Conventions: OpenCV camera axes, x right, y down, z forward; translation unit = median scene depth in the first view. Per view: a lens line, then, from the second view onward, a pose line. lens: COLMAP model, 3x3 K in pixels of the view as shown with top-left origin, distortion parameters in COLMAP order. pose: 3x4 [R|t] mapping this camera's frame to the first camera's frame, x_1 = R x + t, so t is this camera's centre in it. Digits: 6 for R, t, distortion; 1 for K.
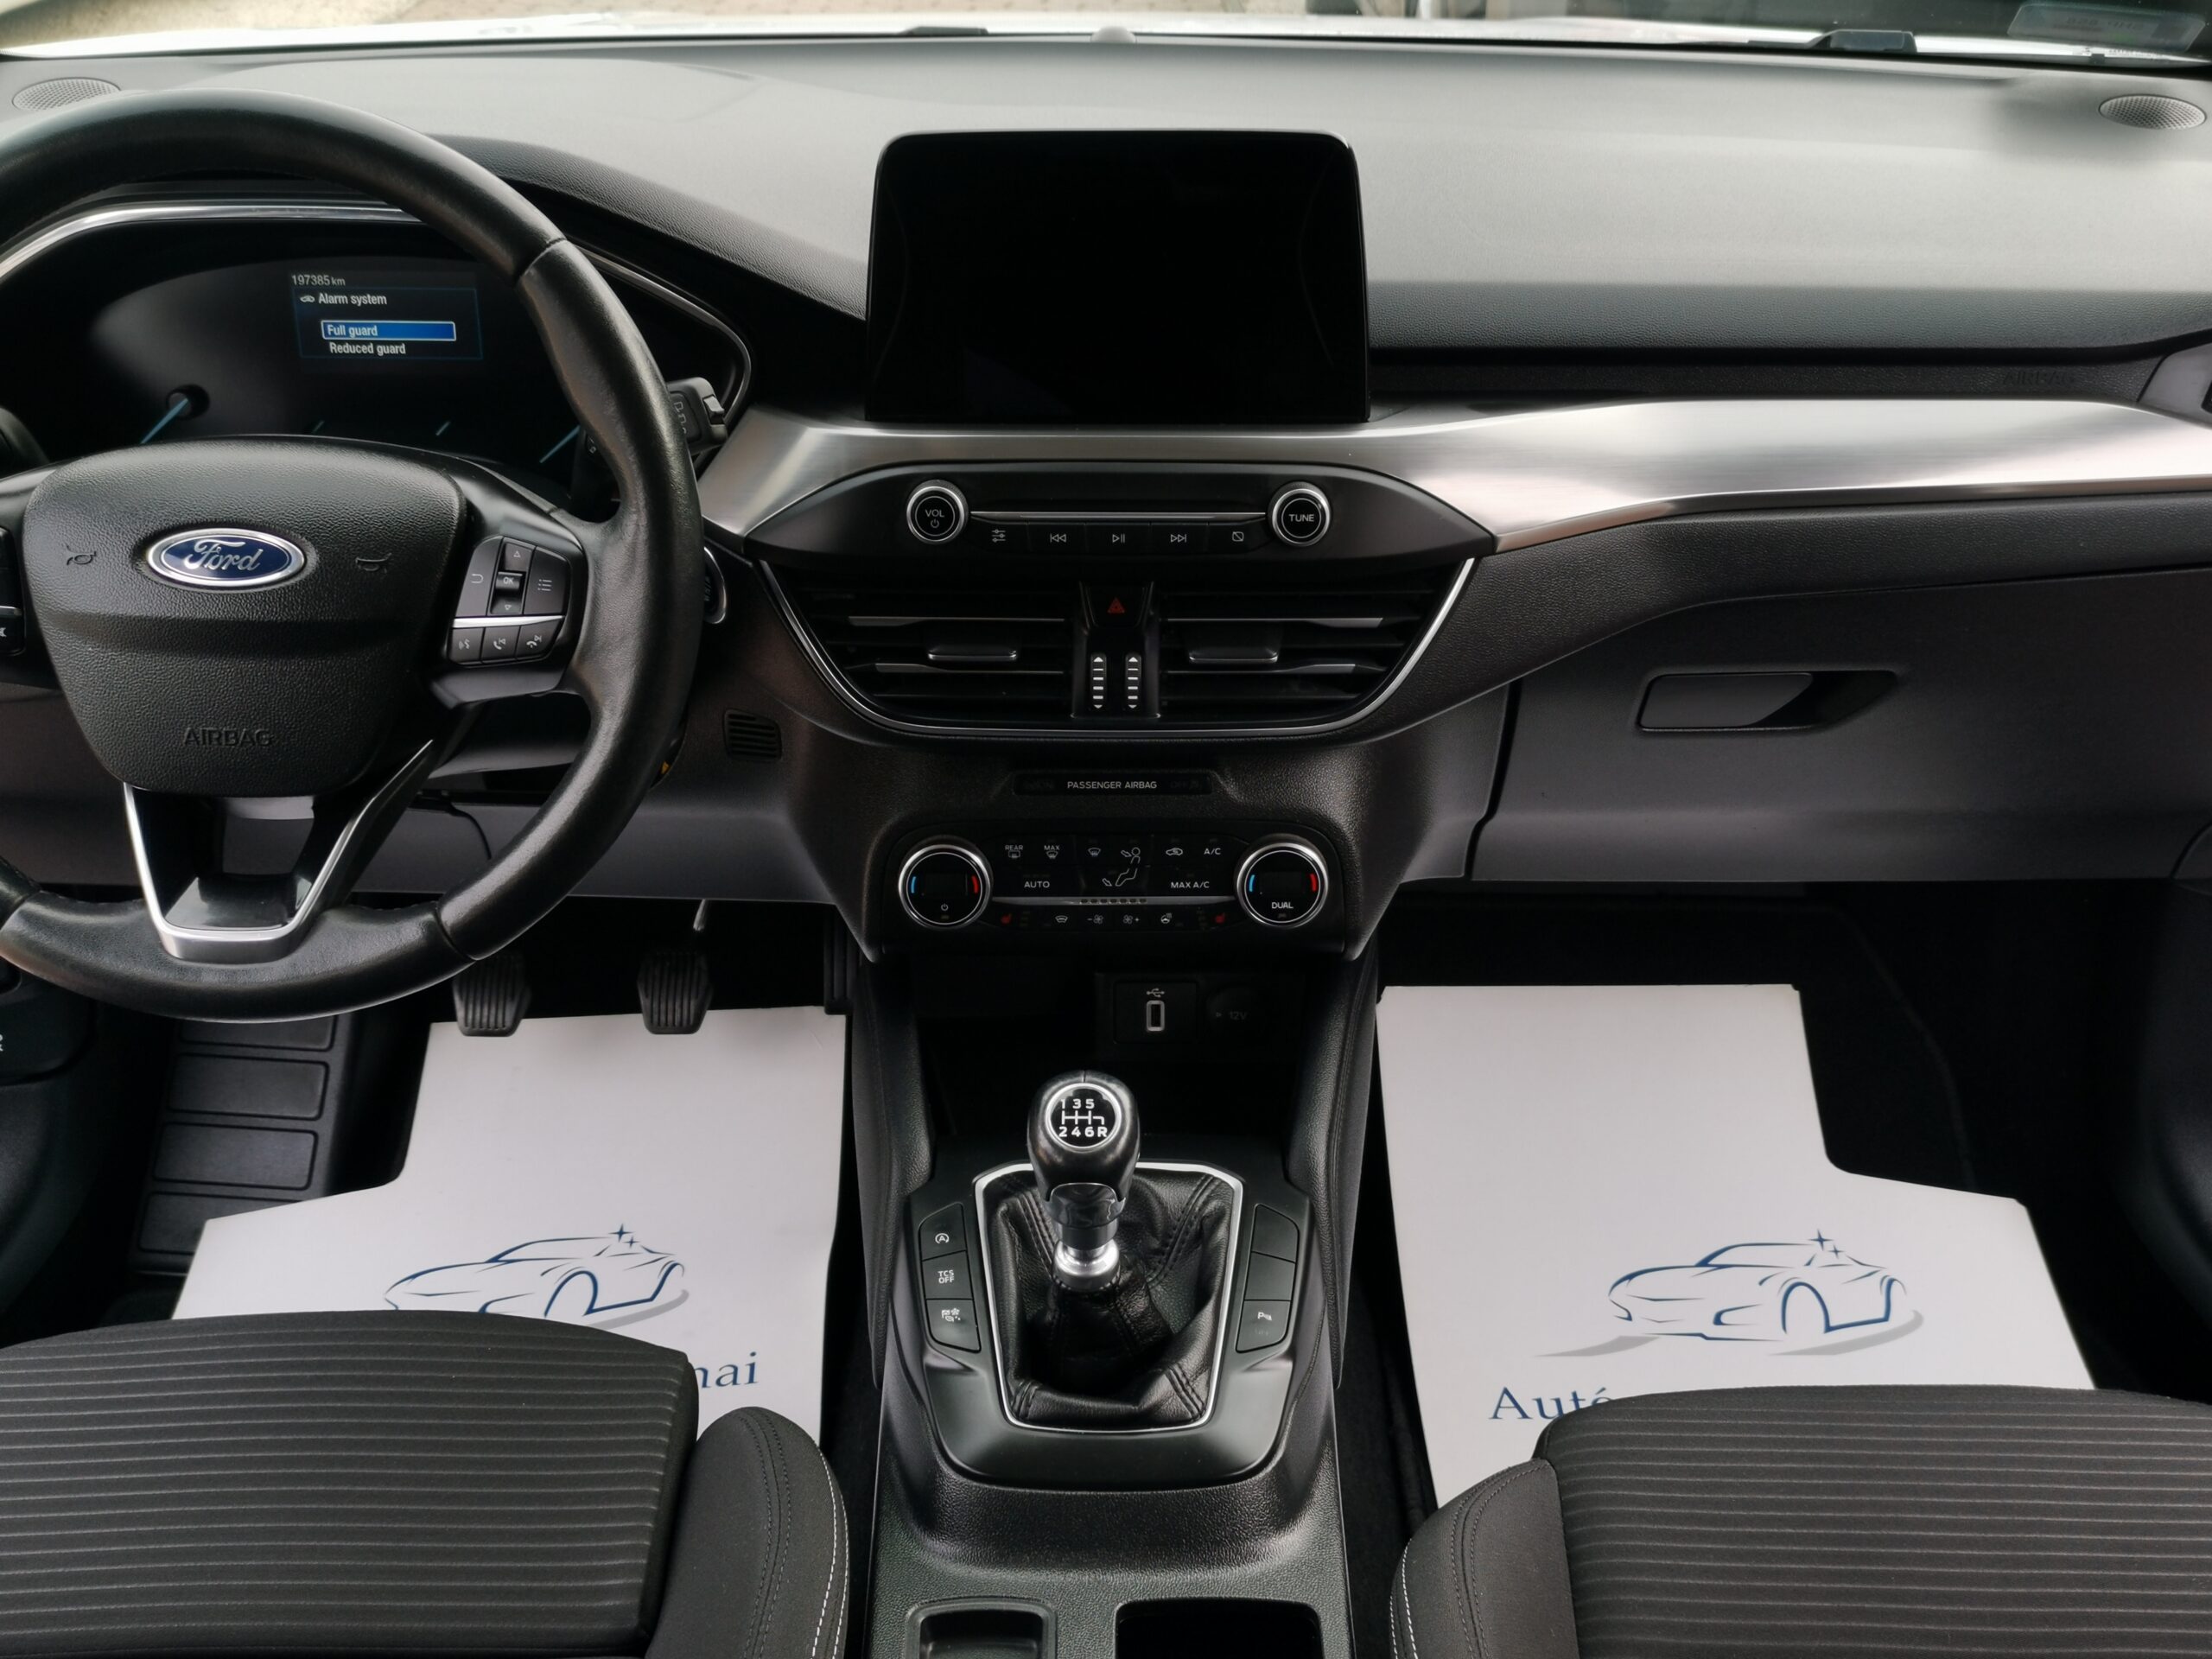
lens RADIAL K [[2383.8, 0, 1118.9], [0, 2383.8, 829.7], [0, 0, 1]] dist [0.065014, -0.076366]
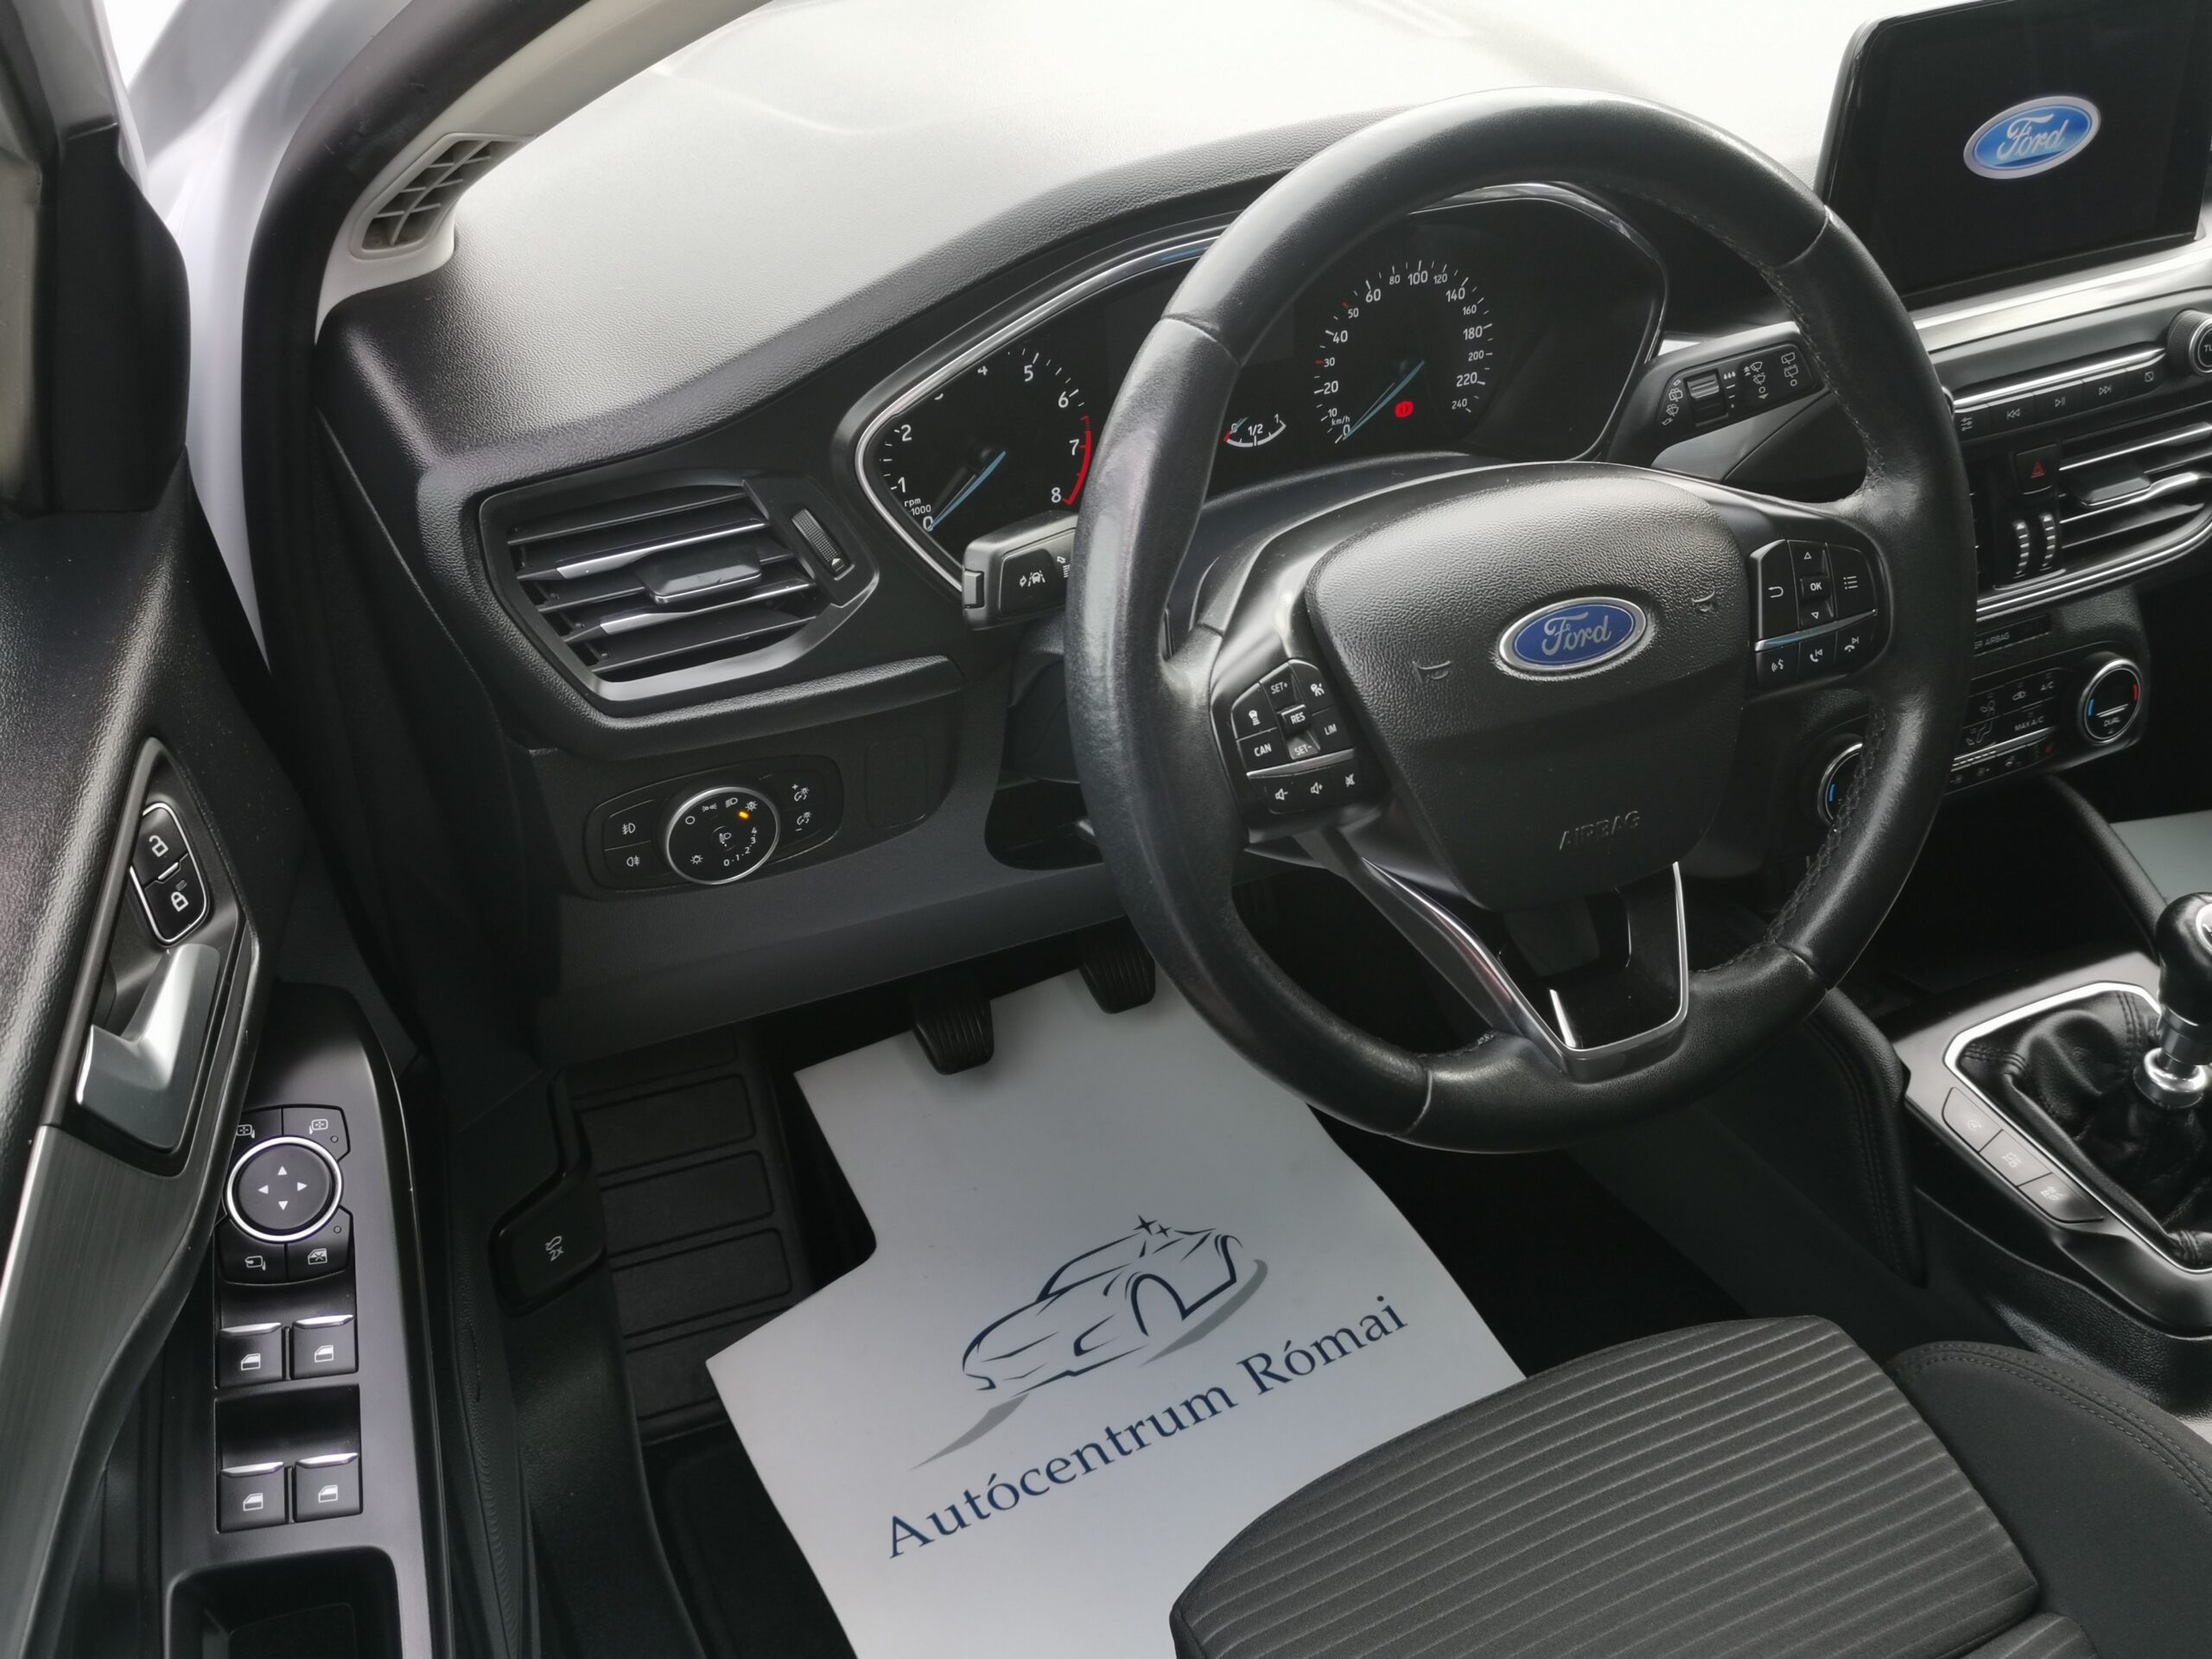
lens RADIAL K [[2359.5, 0, 1077.7], [0, 2359.5, 802.3], [0, 0, 1]] dist [0.081106, 0.016912]
pose [[0.892223, -0.254313, 0.373179, -0.752674], [0.212255, 0.965552, 0.150525, -0.192037], [-0.398604, -0.055093, 0.915467, 0.239640]]
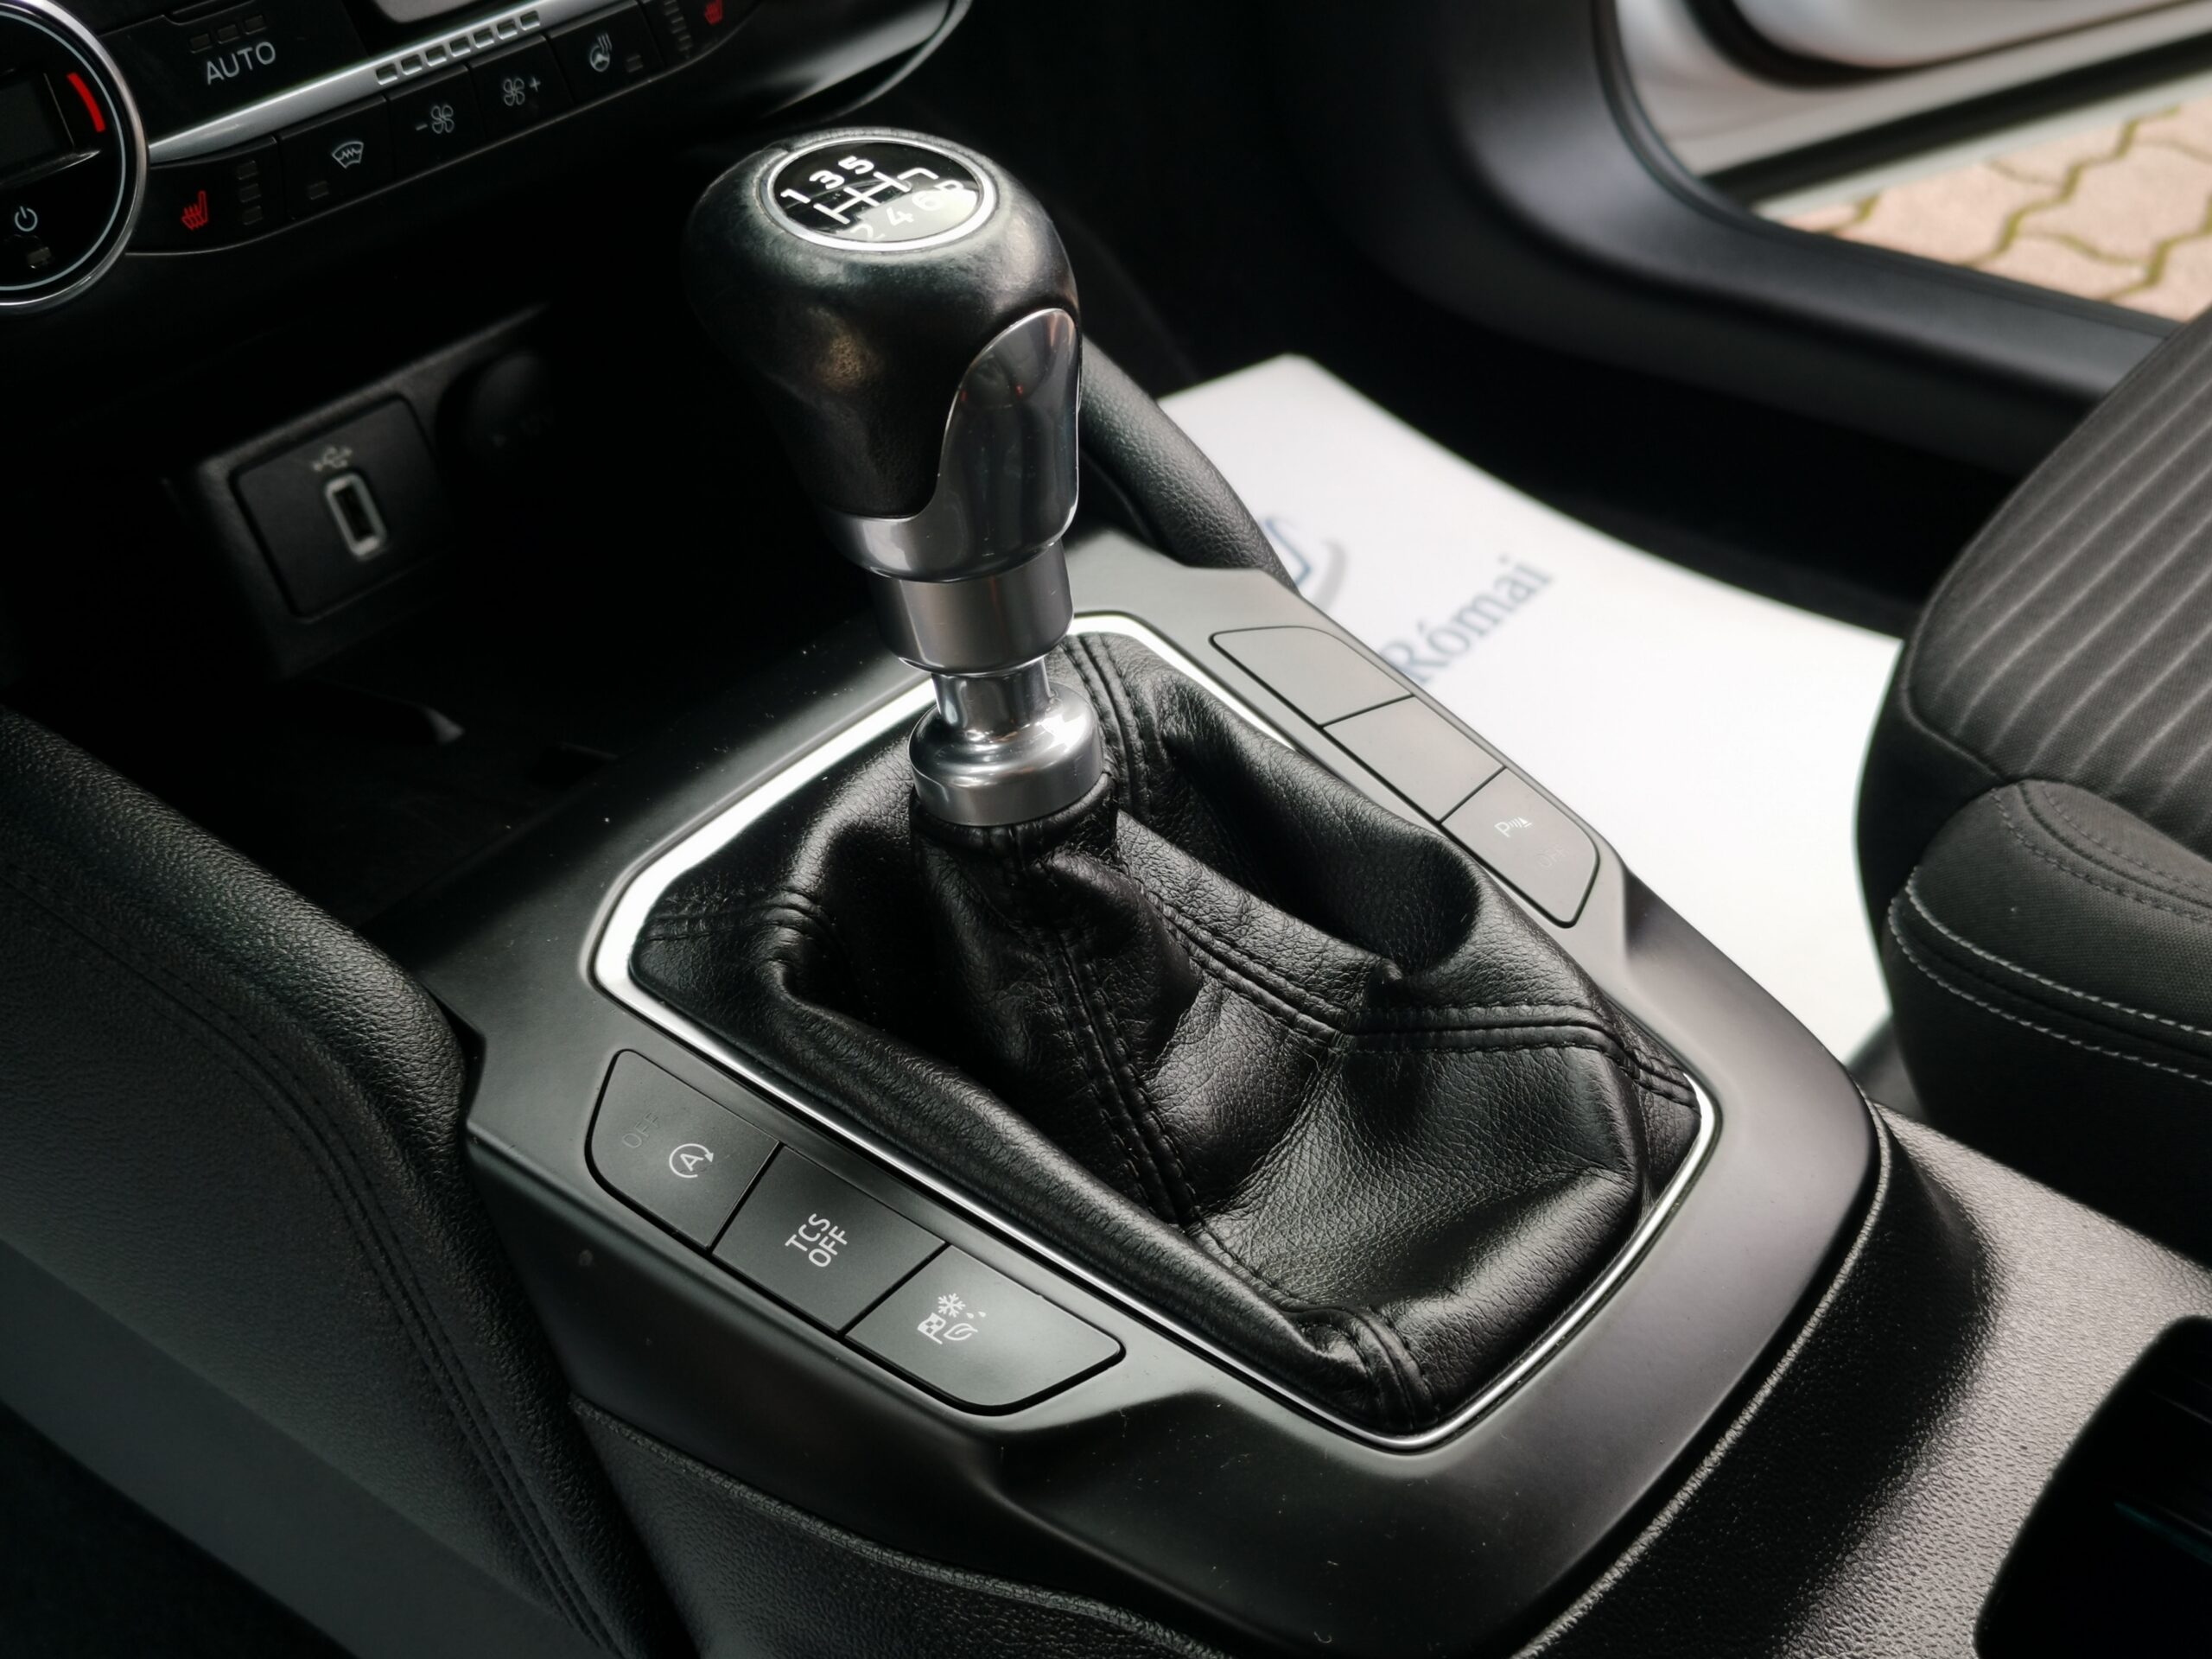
lens RADIAL K [[2383.8, 0, 1118.9], [0, 2383.8, 829.7], [0, 0, 1]] dist [0.065014, -0.076366]
pose [[0.631563, -0.488945, 0.601716, -0.207671], [0.387943, 0.871231, 0.300762, 0.062641], [-0.671289, 0.043481, 0.739919, 0.734270]]
